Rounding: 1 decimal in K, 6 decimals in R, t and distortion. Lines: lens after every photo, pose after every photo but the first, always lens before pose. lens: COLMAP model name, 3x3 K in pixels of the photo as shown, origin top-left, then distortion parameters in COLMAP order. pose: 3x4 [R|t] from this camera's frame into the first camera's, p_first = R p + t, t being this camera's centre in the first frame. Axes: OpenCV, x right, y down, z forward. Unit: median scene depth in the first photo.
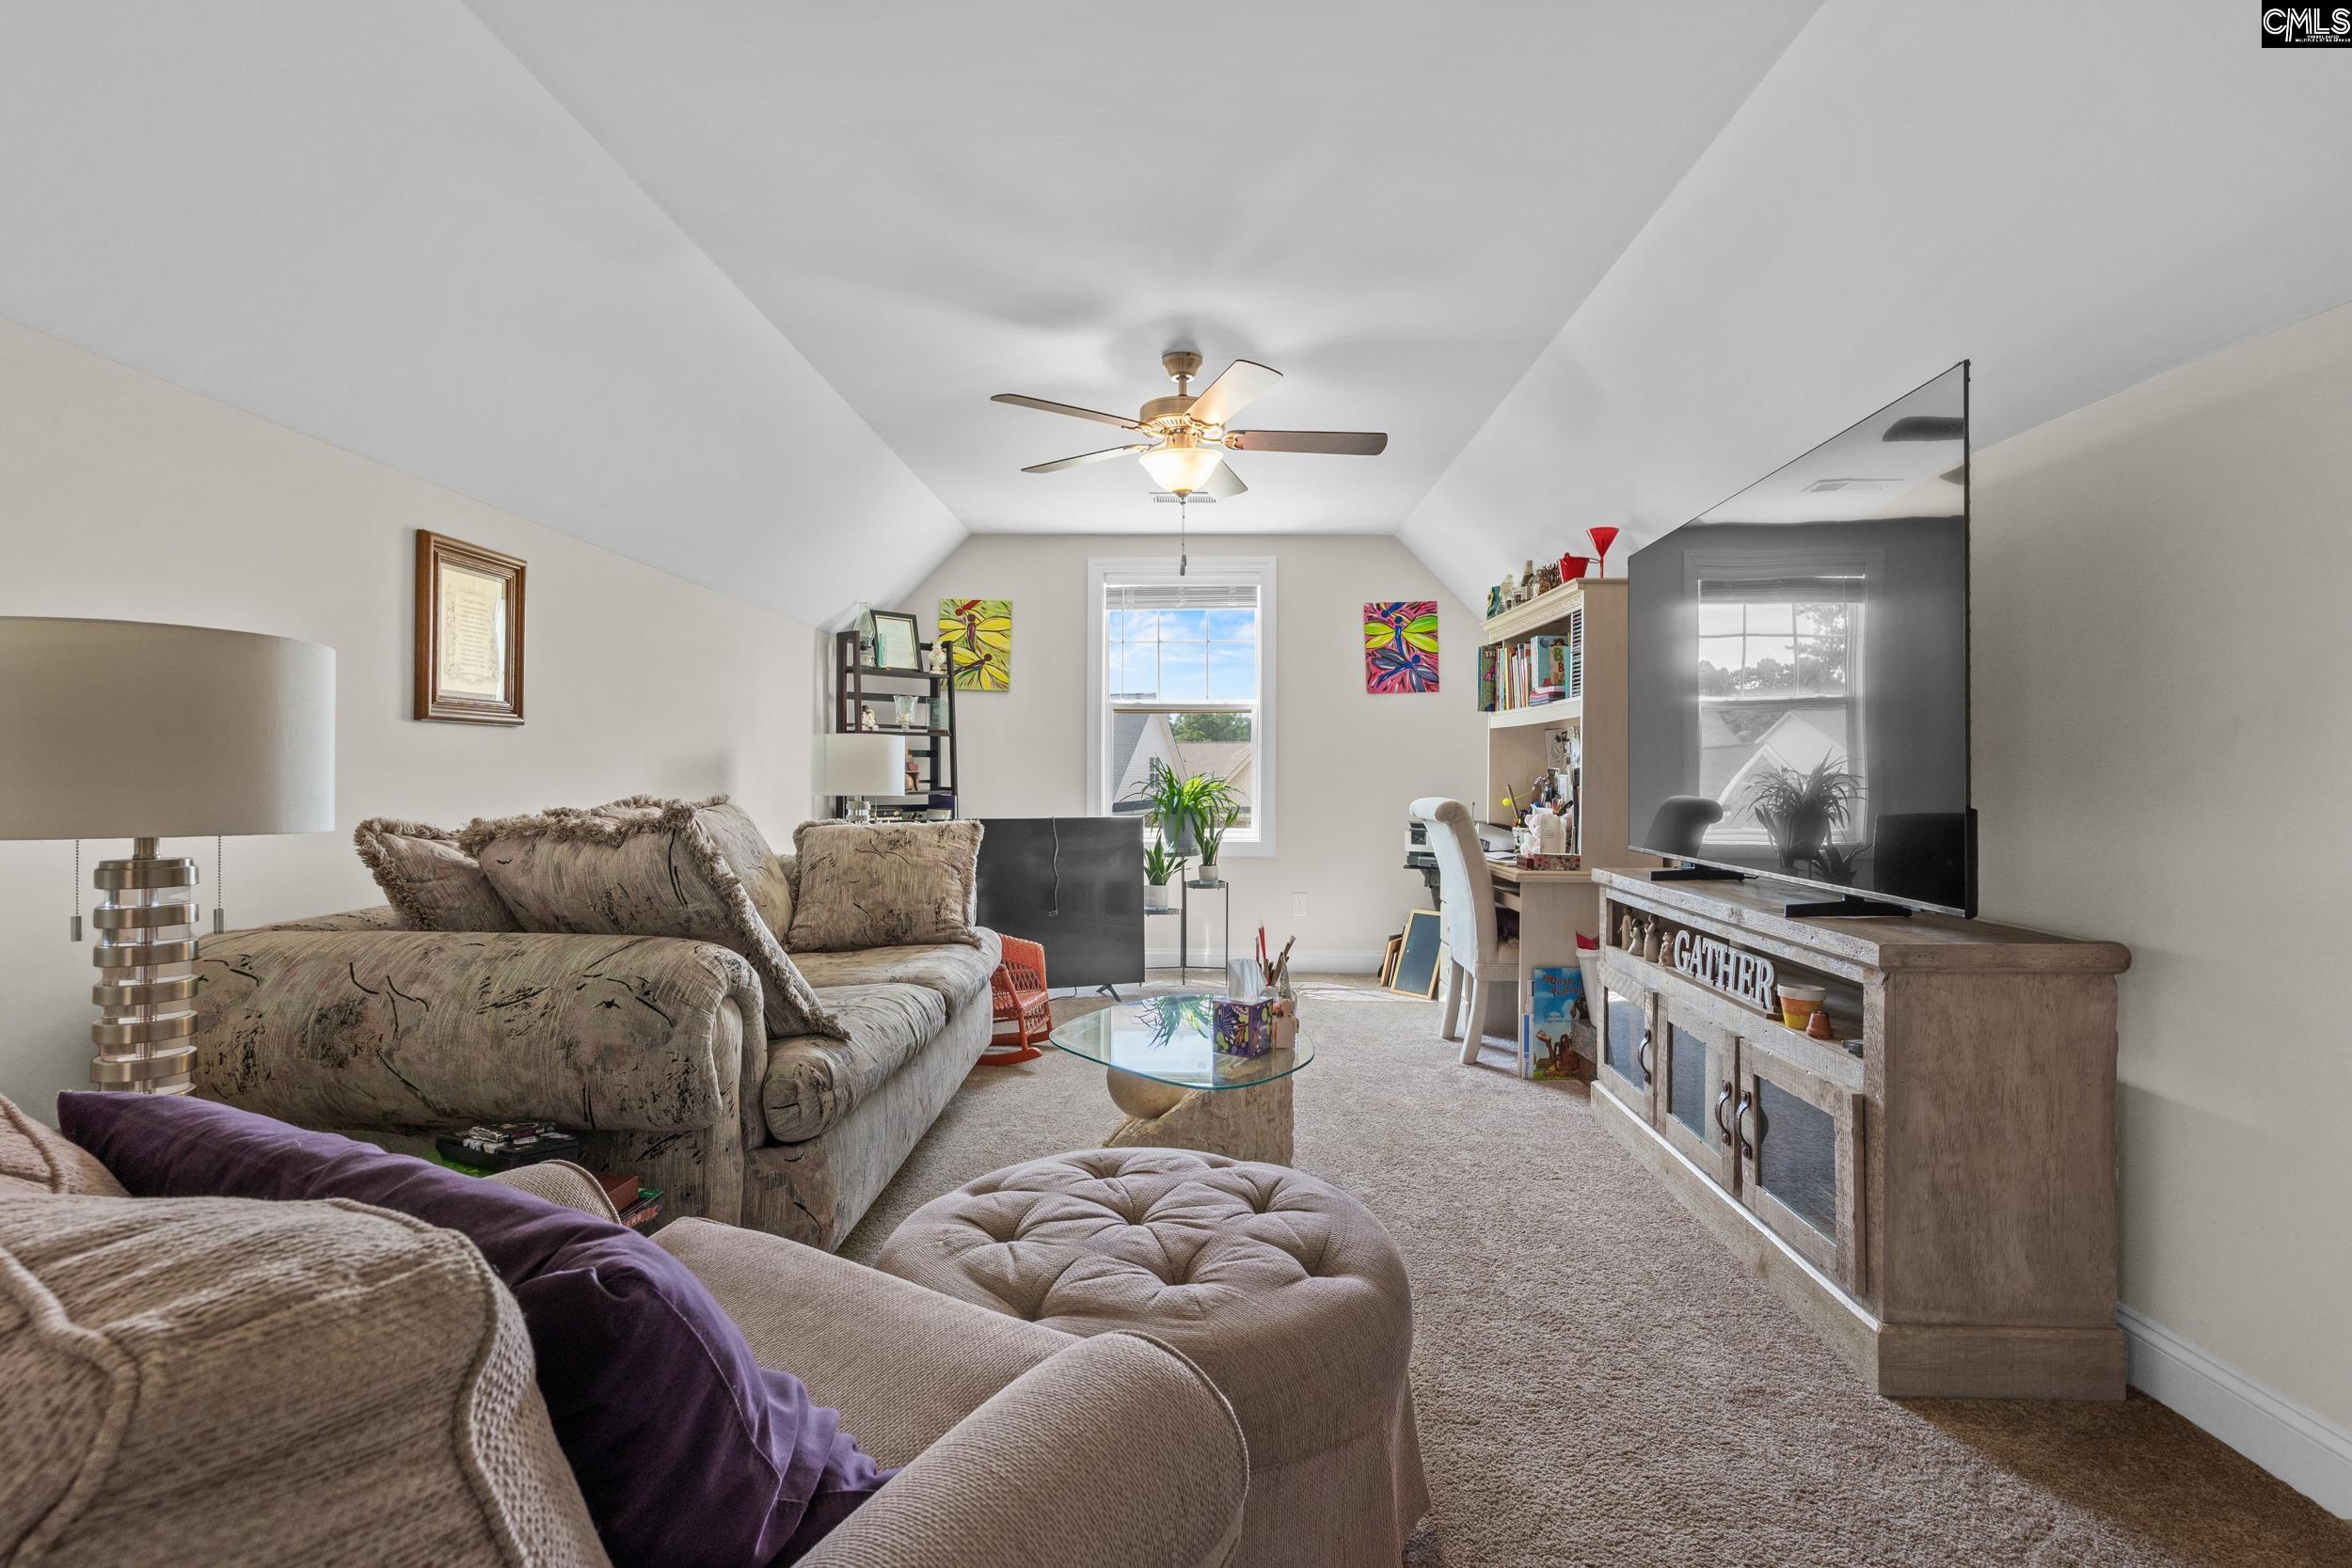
lens RADIAL K [[1083.6, 0, 1170.7], [0, 1083.6, 776.1], [0, 0, 1]] dist [-0.010211, 0.000857]
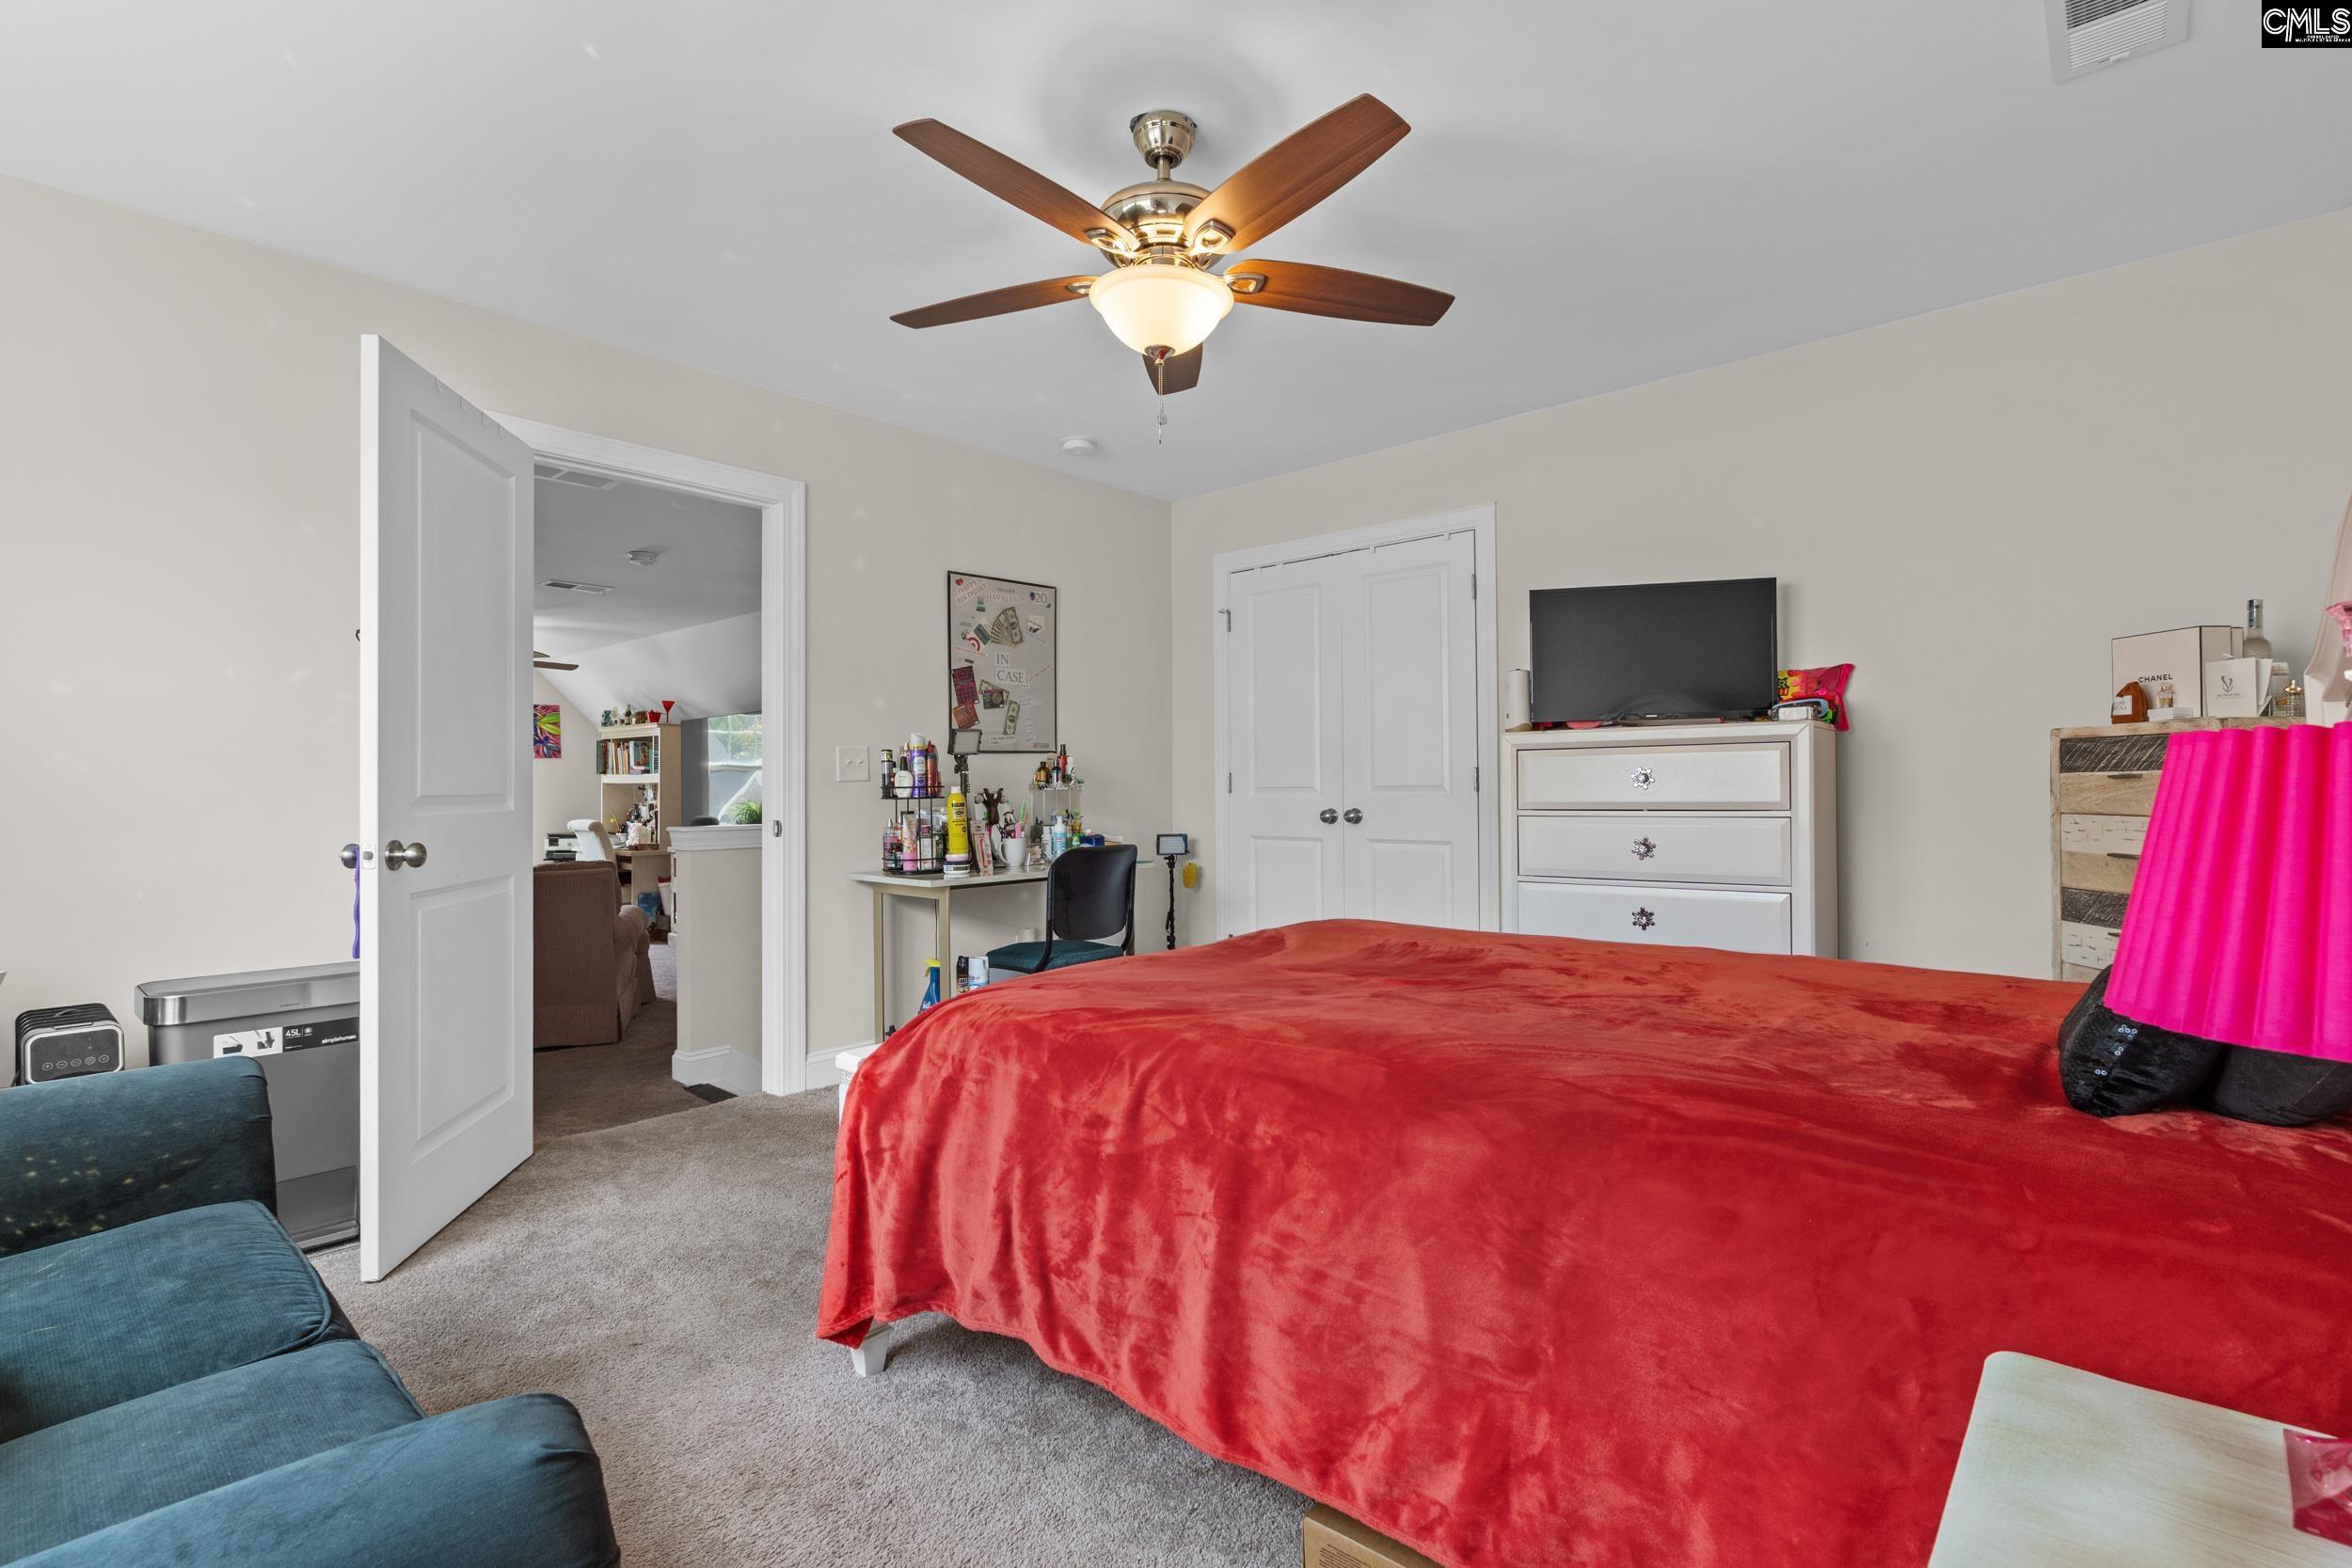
lens RADIAL K [[1083.6, 0, 1169.9], [0, 1083.6, 783.6], [0, 0, 1]] dist [-0.010211, 0.000857]
pose [[0.650696, -0.007247, 0.759304, -0.585203], [0.009255, 0.999956, 0.001613, -0.041514], [-0.759282, 0.005978, 0.650734, -1.171496]]
